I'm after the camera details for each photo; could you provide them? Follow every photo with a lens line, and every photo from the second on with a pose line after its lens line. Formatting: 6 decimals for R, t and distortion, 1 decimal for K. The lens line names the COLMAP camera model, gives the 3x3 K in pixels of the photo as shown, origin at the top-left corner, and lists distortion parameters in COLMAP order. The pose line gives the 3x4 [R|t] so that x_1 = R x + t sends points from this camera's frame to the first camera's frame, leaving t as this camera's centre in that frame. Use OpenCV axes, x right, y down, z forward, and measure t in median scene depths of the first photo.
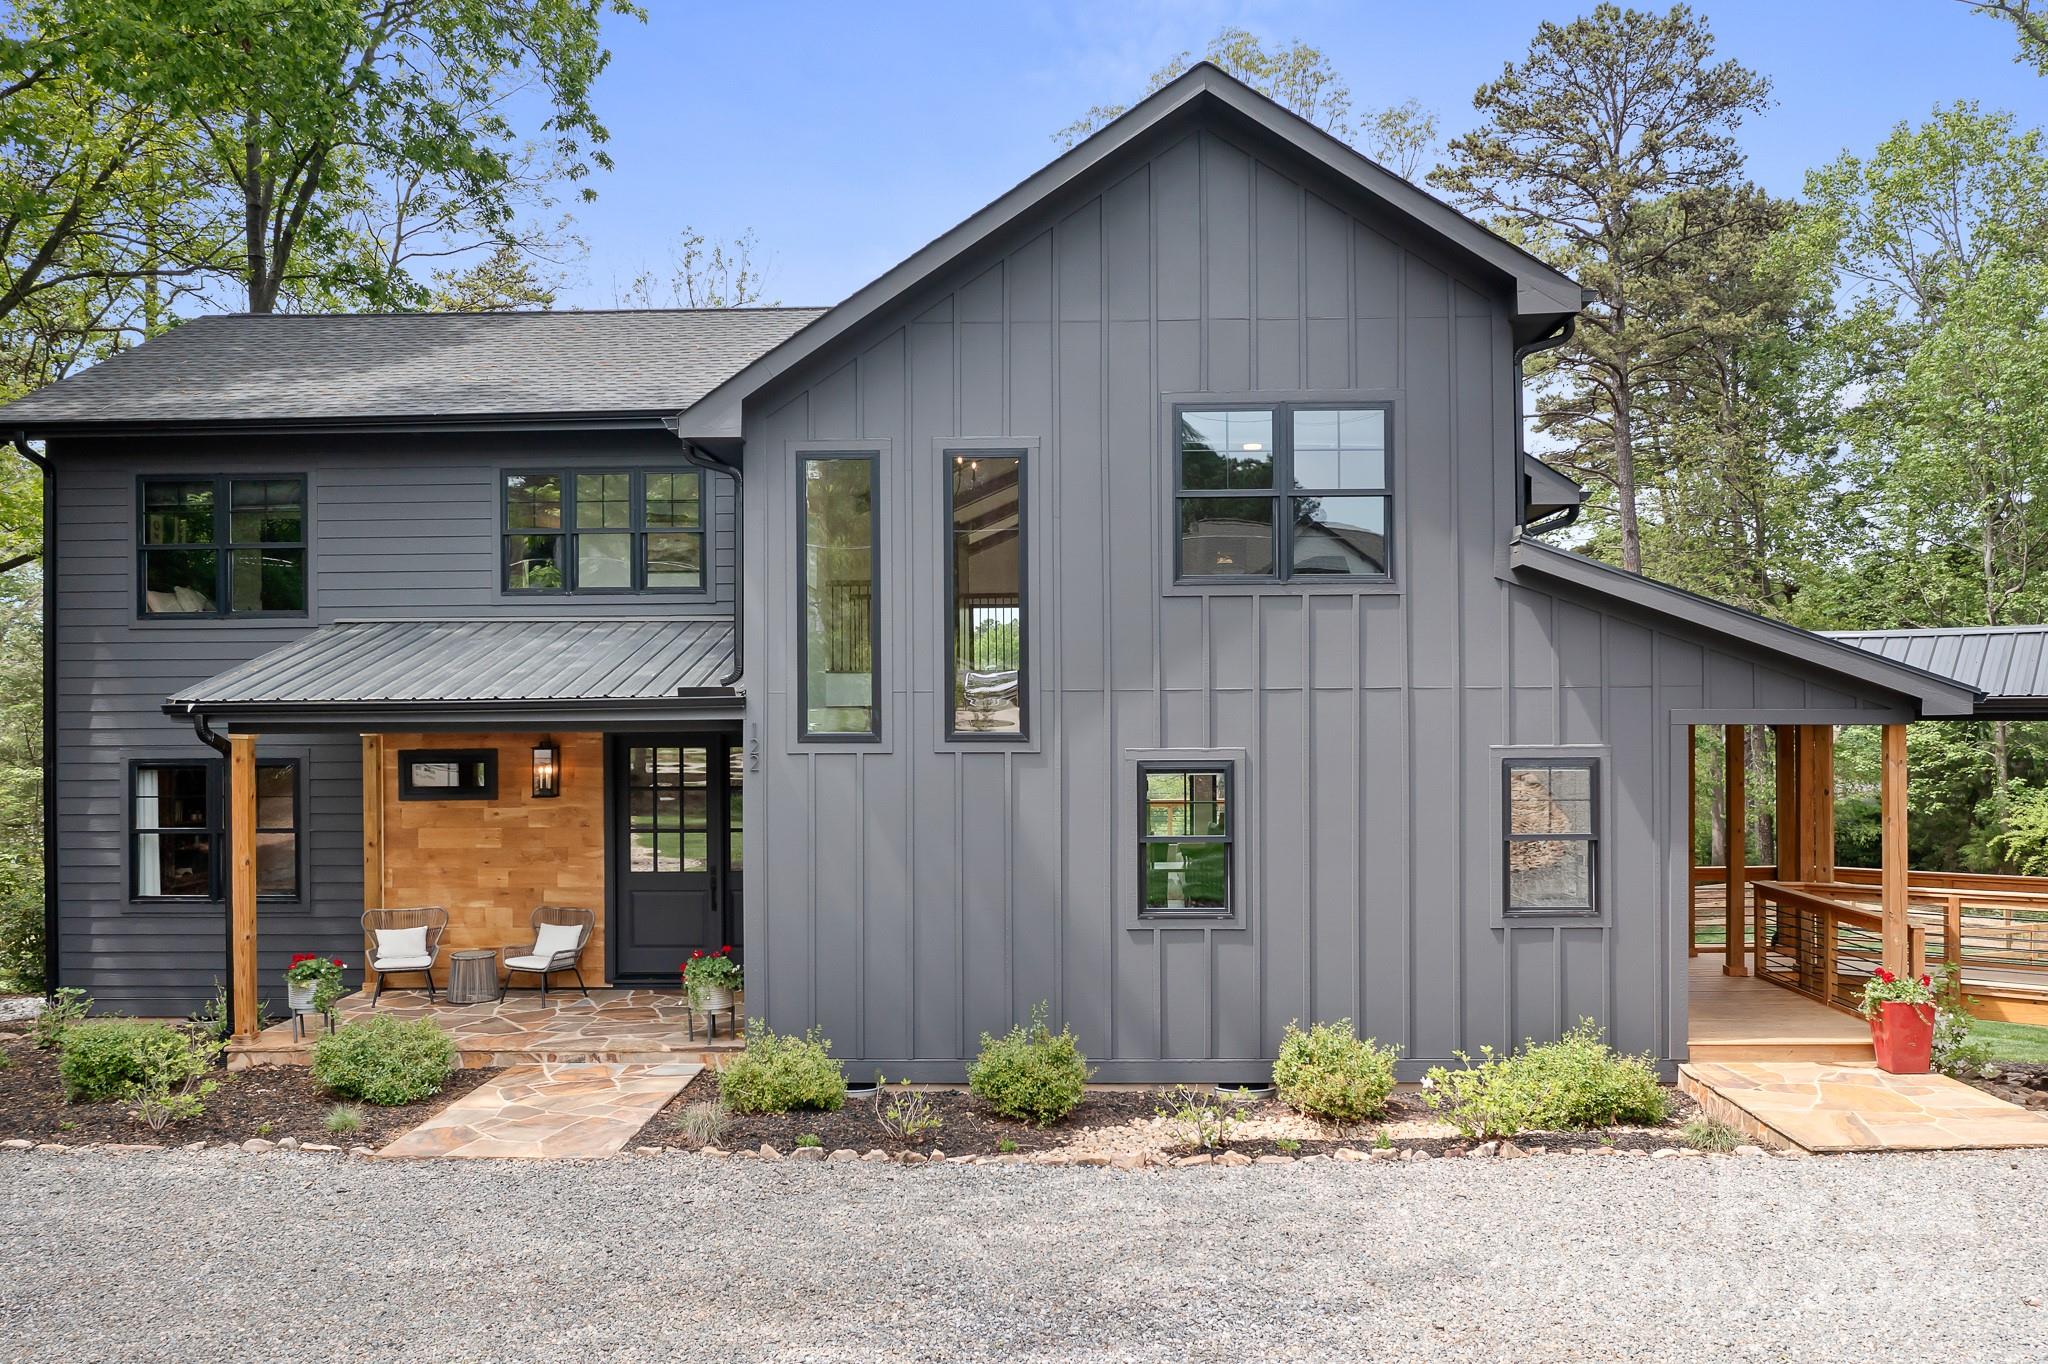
lens RADIAL K [[1641.1, 0, 1027.5], [0, 1641.1, 727.4], [0, 0, 1]] dist [0.002255, -0.005228]
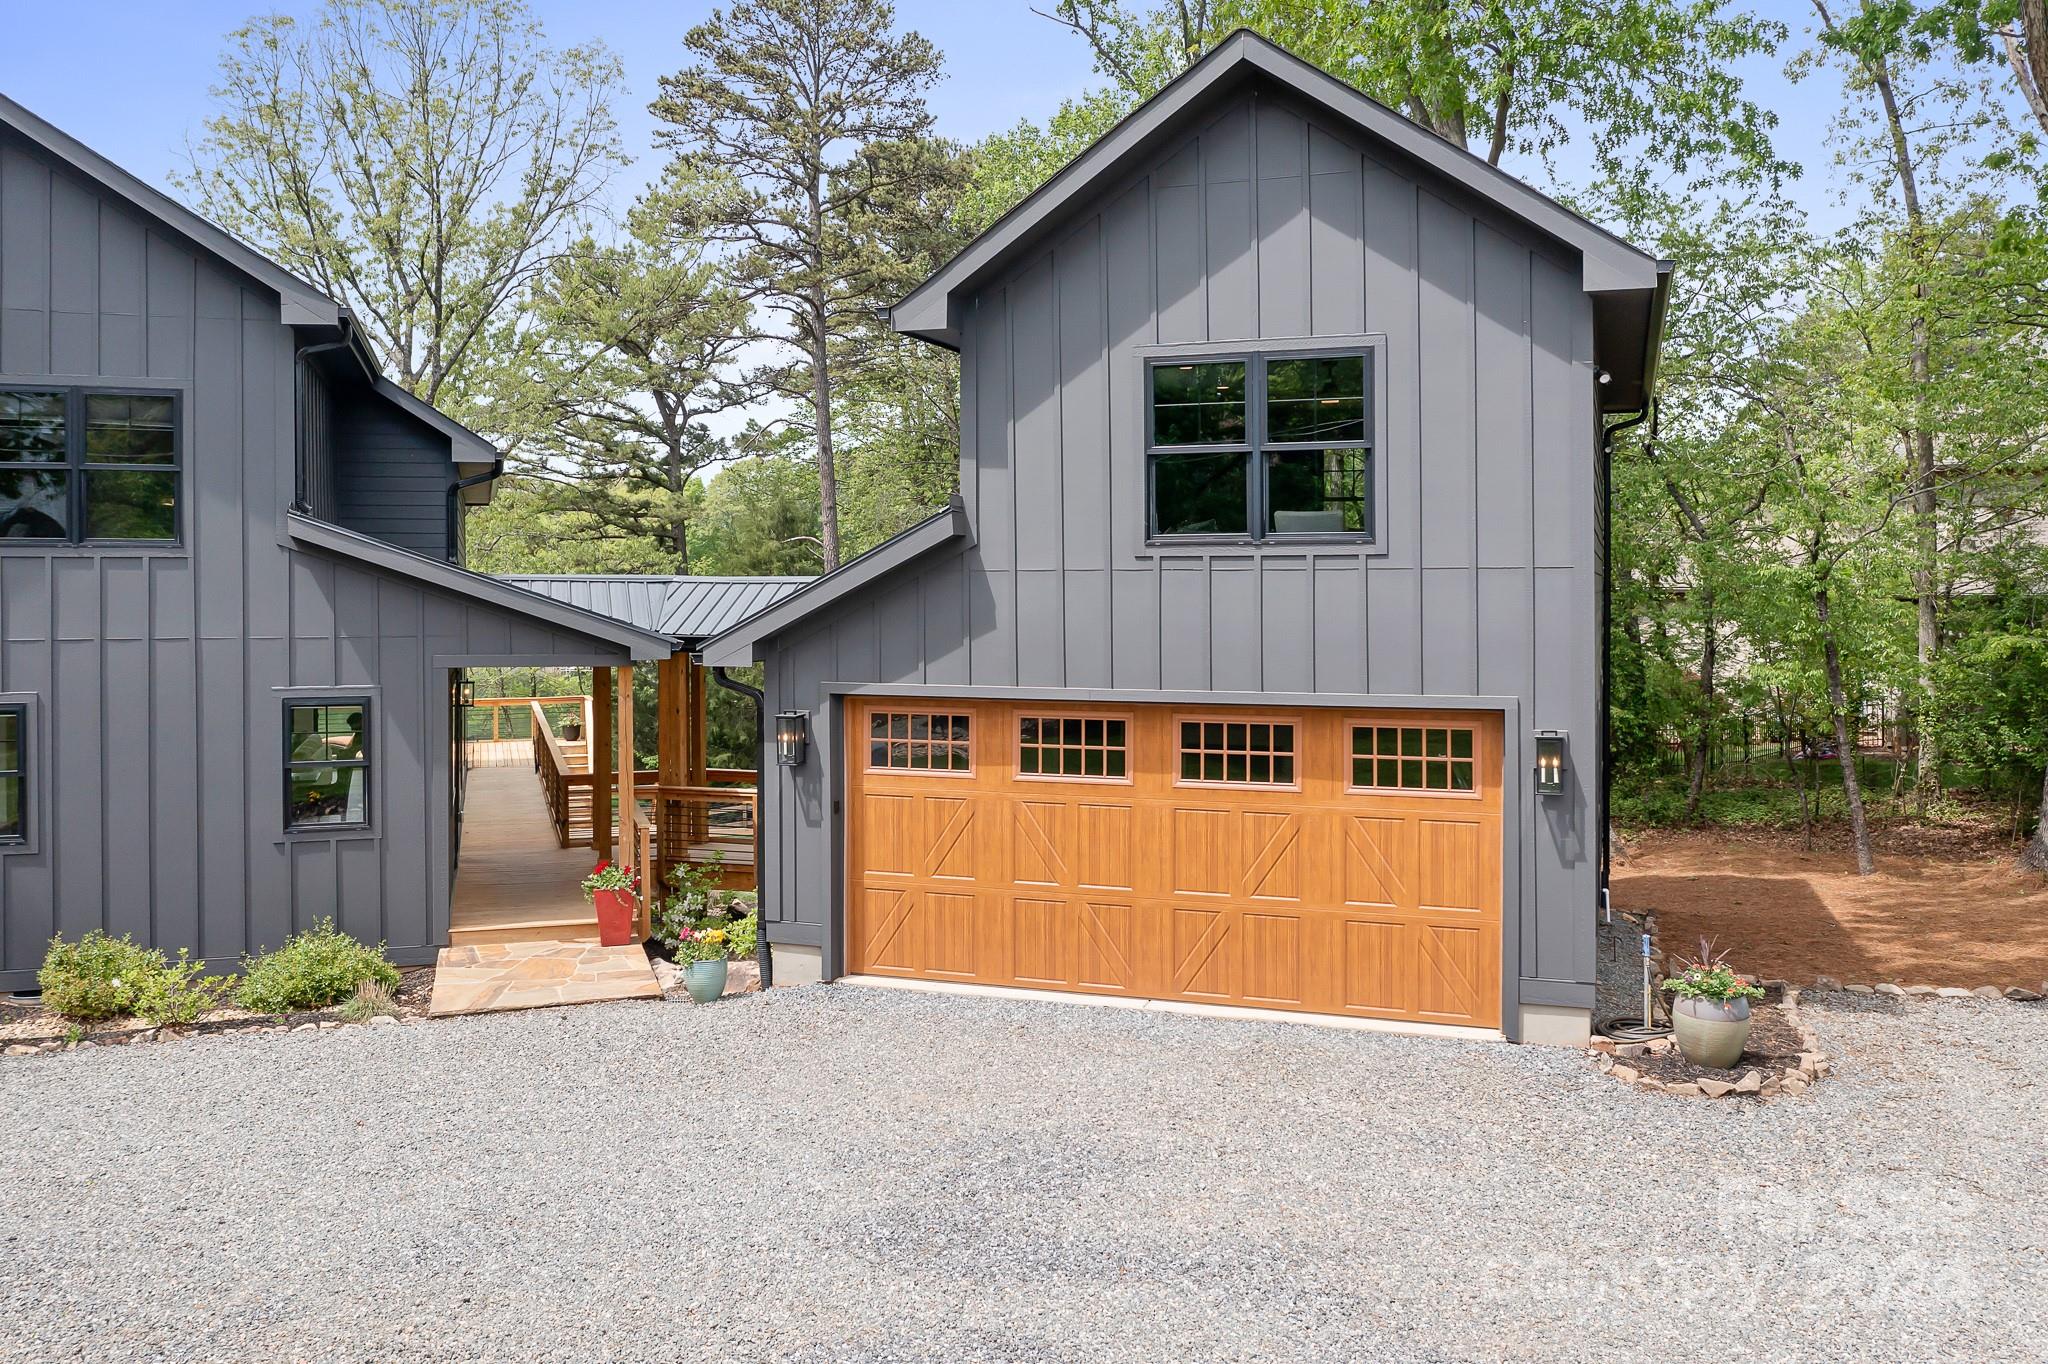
lens RADIAL K [[1648.9, 0, 1000.6], [0, 1648.9, 600.6], [0, 0, 1]] dist [-0.005291, -0.005144]
pose [[0.944150, 0.003545, 0.329496, 0.326962], [-0.002920, 0.999993, -0.002393, -0.042269], [-0.329502, 0.001297, 0.944154, -0.239922]]
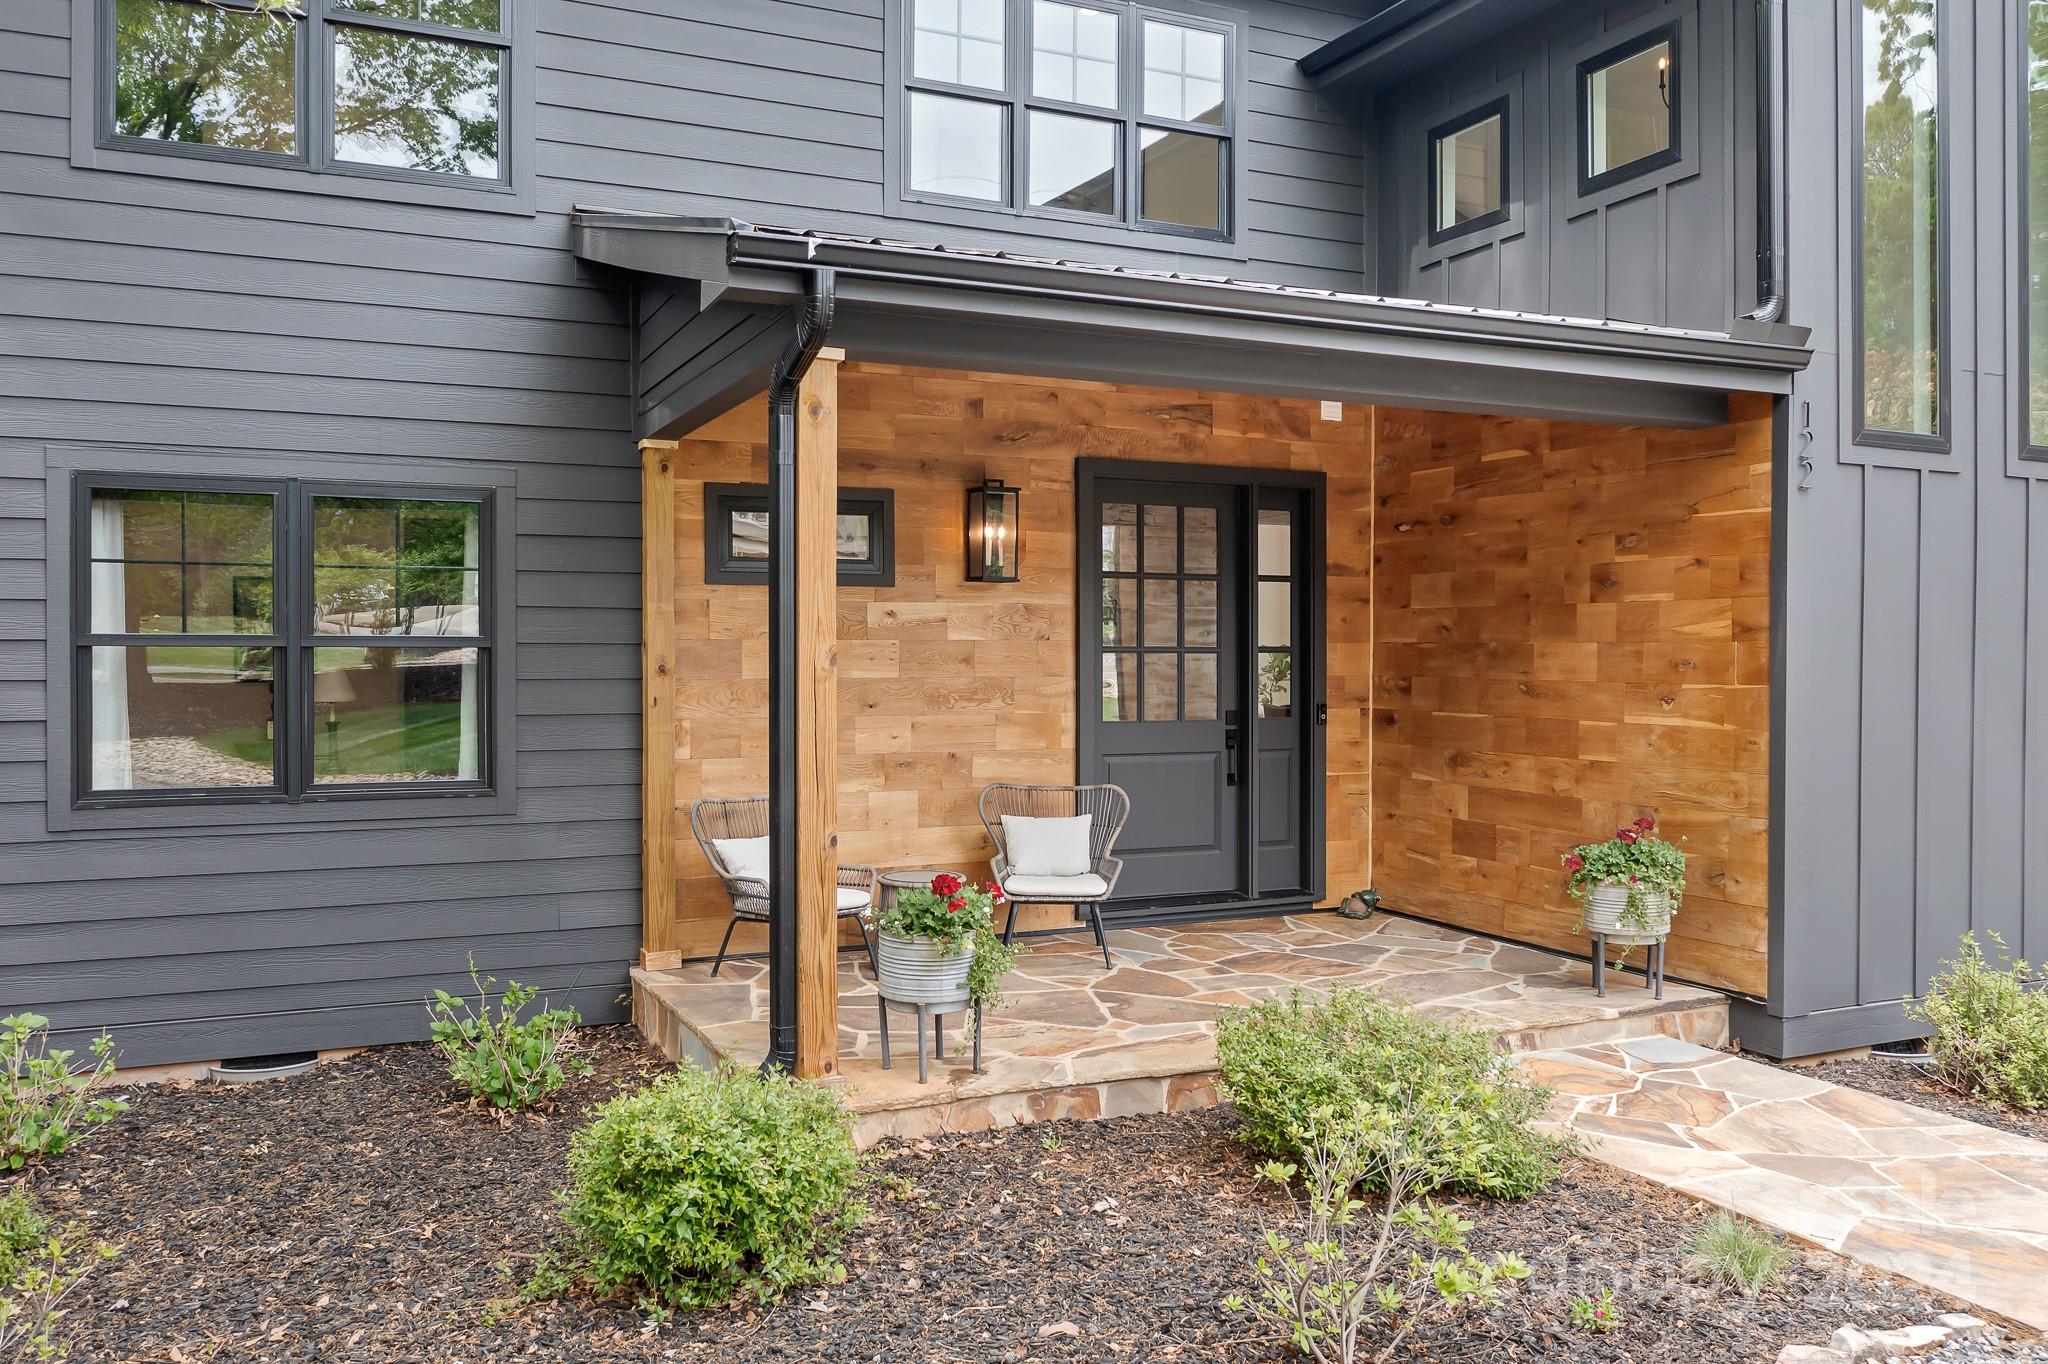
lens RADIAL K [[1623.5, 0, 1024.0], [0, 1623.5, 682.0], [0, 0, 1]] dist [-0.010073, -0.006377]
pose [[0.891251, 0.001164, 0.453508, -0.549259], [-0.003060, 0.999989, 0.003448, 0.076649], [-0.453499, -0.004460, 0.891245, 0.543615]]
